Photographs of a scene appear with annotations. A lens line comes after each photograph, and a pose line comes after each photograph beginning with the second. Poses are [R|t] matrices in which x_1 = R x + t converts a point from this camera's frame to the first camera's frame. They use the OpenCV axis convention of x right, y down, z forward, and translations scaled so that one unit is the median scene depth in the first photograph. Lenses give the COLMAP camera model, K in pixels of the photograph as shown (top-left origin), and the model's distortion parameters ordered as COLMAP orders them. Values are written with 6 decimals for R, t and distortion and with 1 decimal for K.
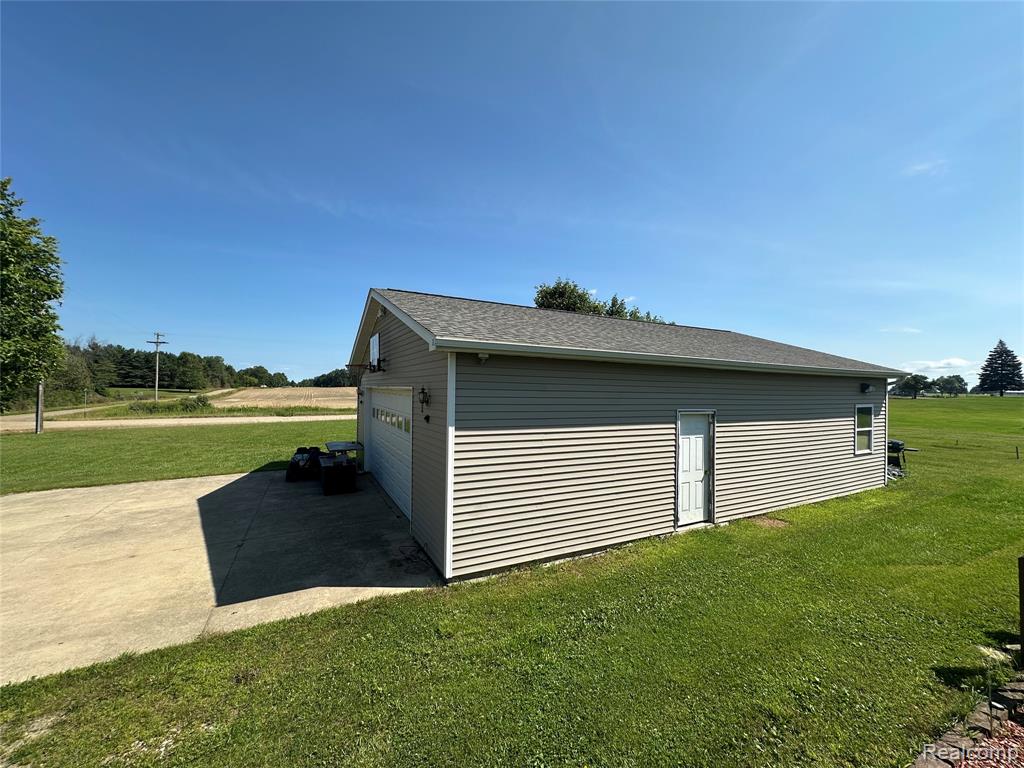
lens RADIAL K [[408.6, 0, 512.0], [0, 408.6, 384.0], [0, 0, 1]] dist [-0.000431, 0.000031]
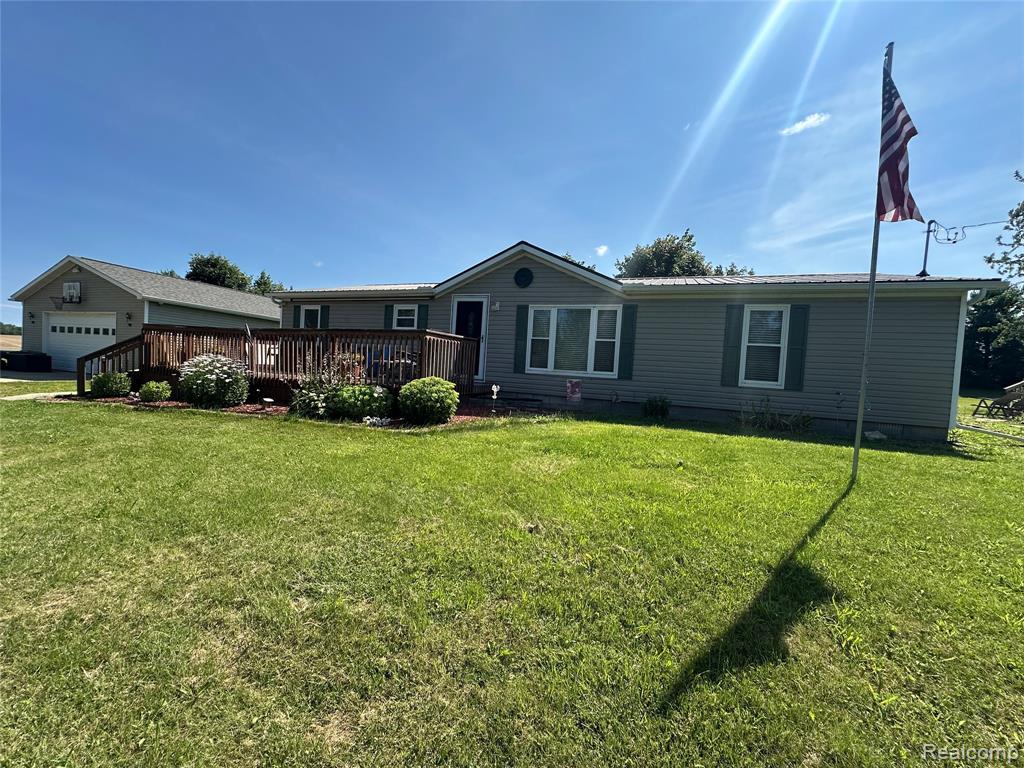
lens RADIAL K [[408.6, 0, 512.0], [0, 408.6, 384.0], [0, 0, 1]] dist [-0.000431, 0.000031]
pose [[0.753028, 0.011385, 0.657890, -0.037829], [-0.059055, 0.996985, 0.050343, 0.083059], [-0.655333, -0.076761, 0.751429, -1.130297]]
